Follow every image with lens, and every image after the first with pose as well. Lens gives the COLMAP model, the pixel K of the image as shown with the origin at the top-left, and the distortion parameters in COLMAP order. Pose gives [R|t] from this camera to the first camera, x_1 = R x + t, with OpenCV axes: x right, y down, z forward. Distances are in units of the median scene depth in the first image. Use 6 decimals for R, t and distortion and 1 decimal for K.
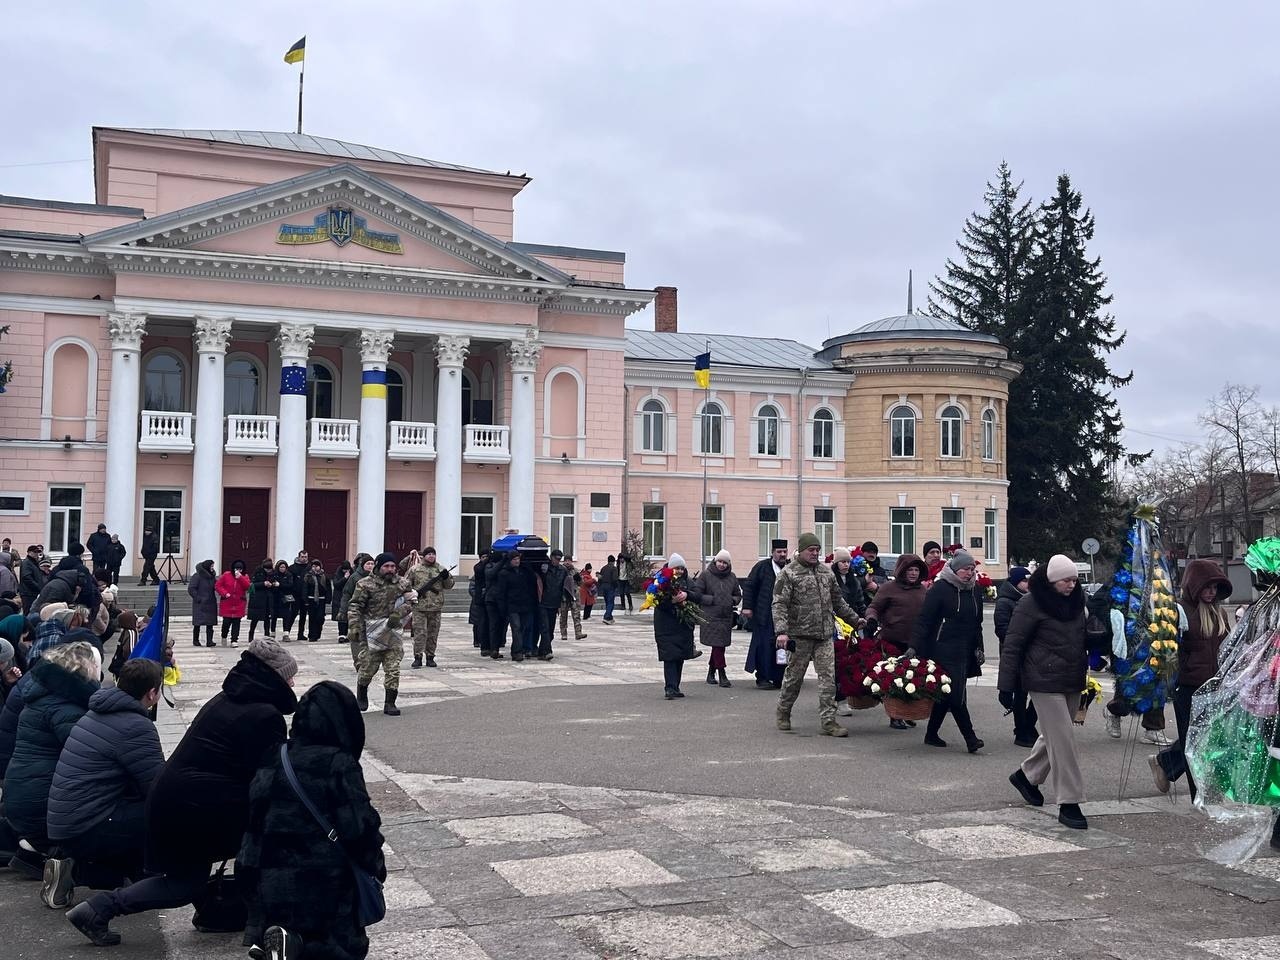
lens RADIAL K [[1325.0, 0, 655.9], [0, 1325.0, 476.7], [0, 0, 1]] dist [0.156052, -0.484605]
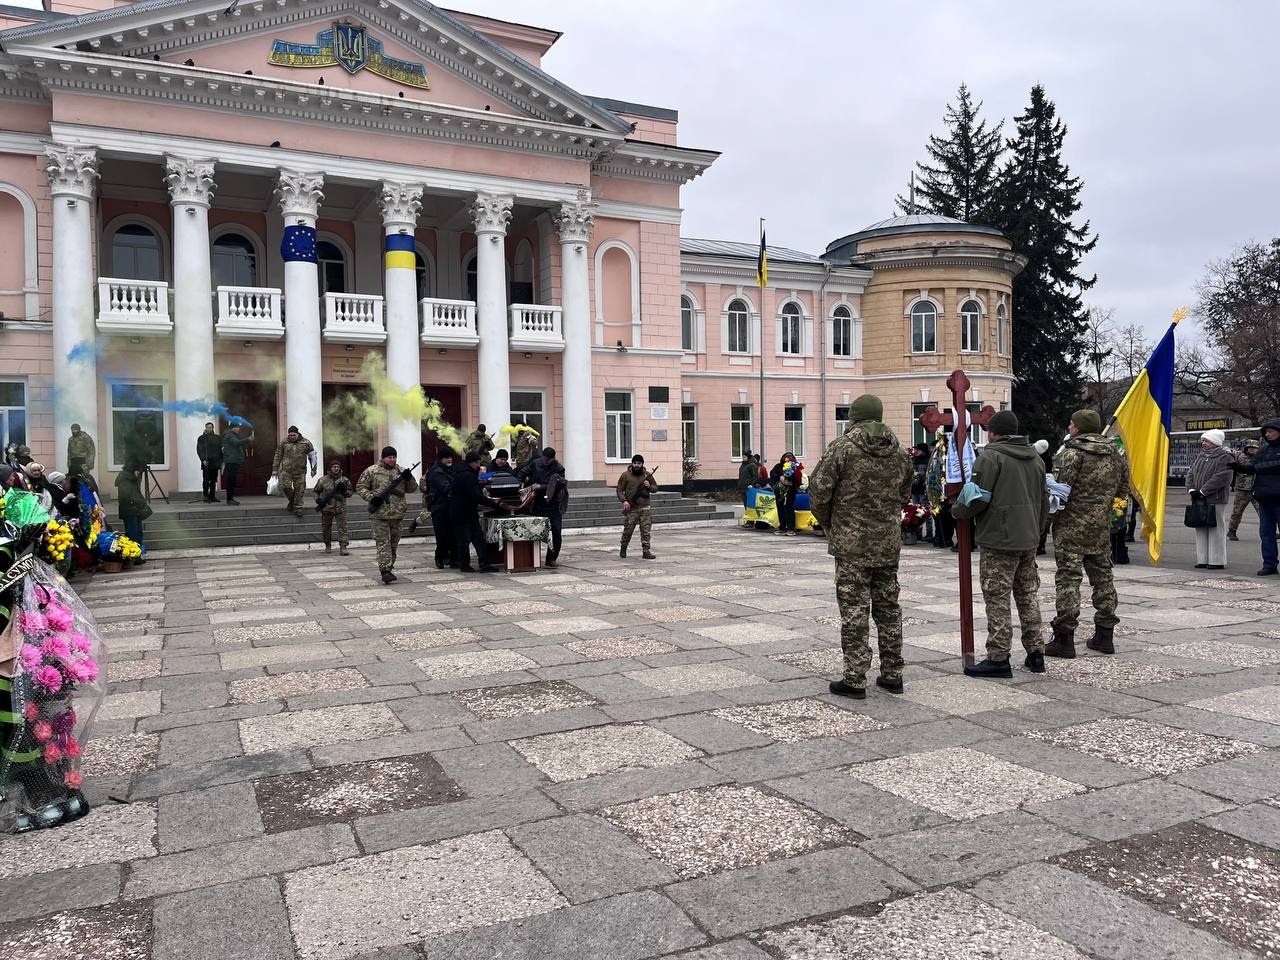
lens RADIAL K [[984.5, 0, 666.8], [0, 984.5, 480.1], [0, 0, 1]] dist [0.067245, -0.102438]
pose [[0.994695, -0.030828, 0.098138, -0.105528], [0.023518, 0.996921, 0.074799, 0.026233], [-0.100142, -0.072094, 0.992358, 0.346519]]
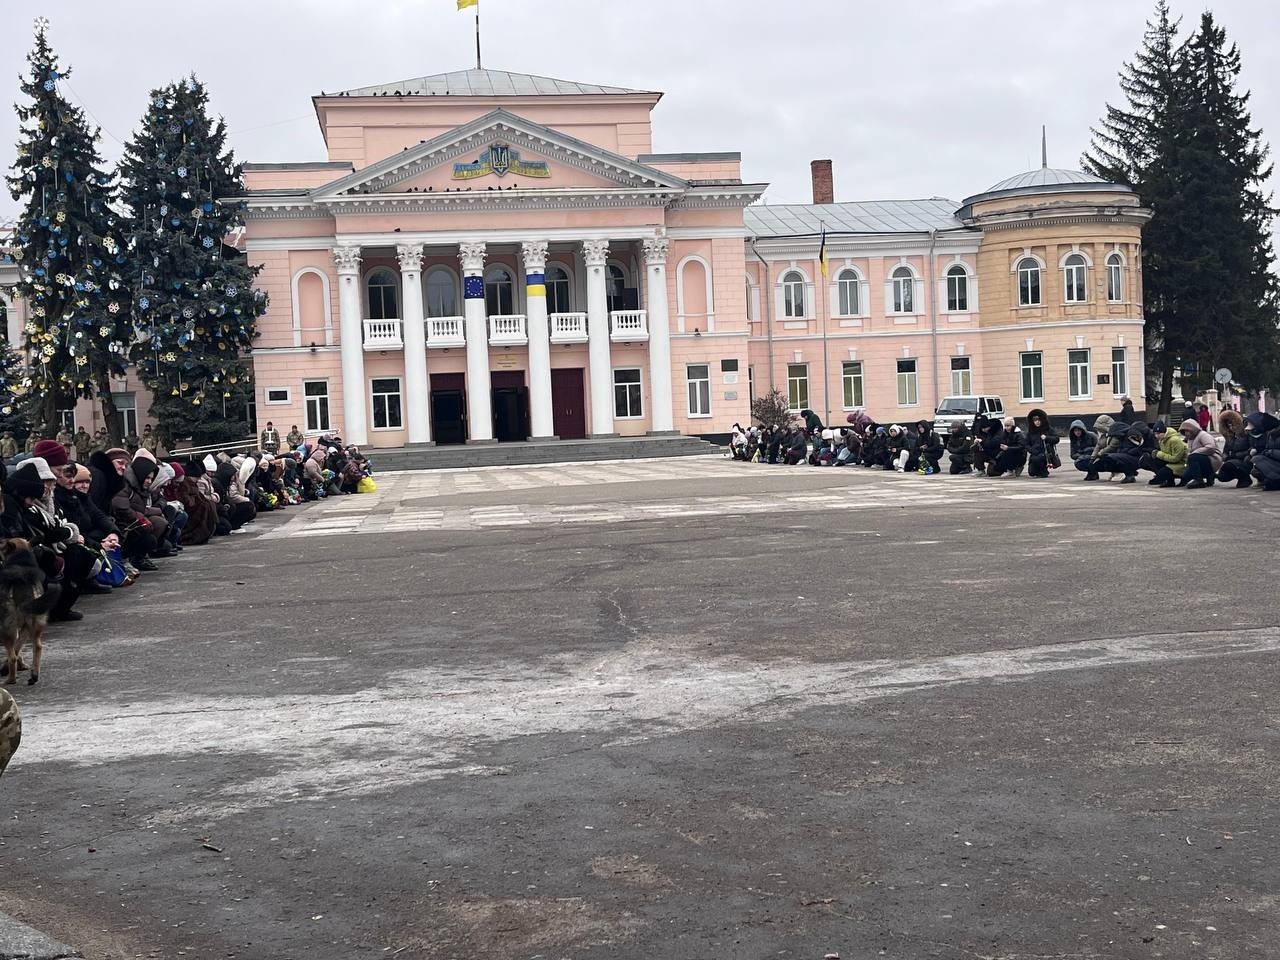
lens RADIAL K [[1419.6, 0, 640.0], [0, 1419.6, 480.0], [0, 0, 1]] dist [0.140998, -0.389326]
pose [[0.974510, -0.043604, -0.220067, 0.160428], [0.066278, 0.993102, 0.096720, -0.009285], [0.214332, -0.108840, 0.970678, -0.281720]]
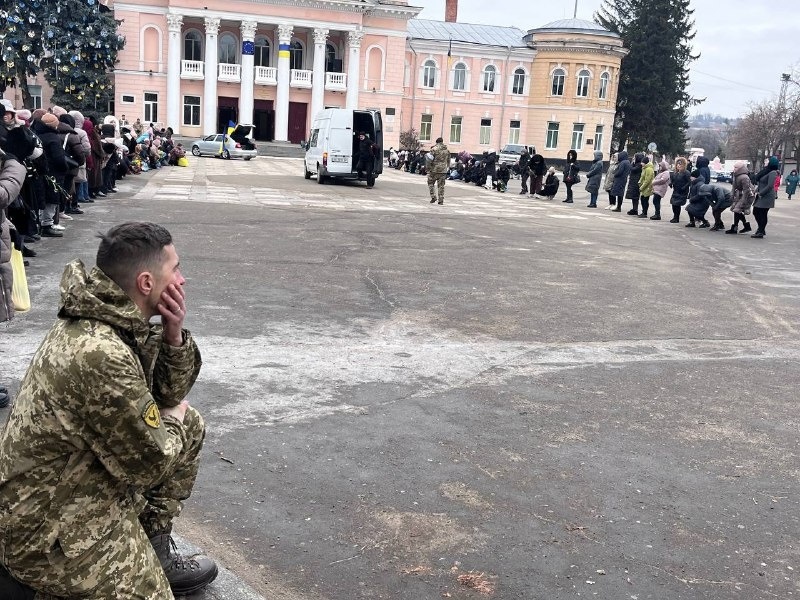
lens RADIAL K [[780.1, 0, 398.0], [0, 780.1, 289.0], [0, 0, 1]] dist [0.117972, -0.276179]
pose [[0.989665, 0.079476, -0.119357, 0.145364], [-0.047916, 0.967799, 0.247122, -0.018666], [0.135154, -0.238849, 0.961605, -0.280937]]
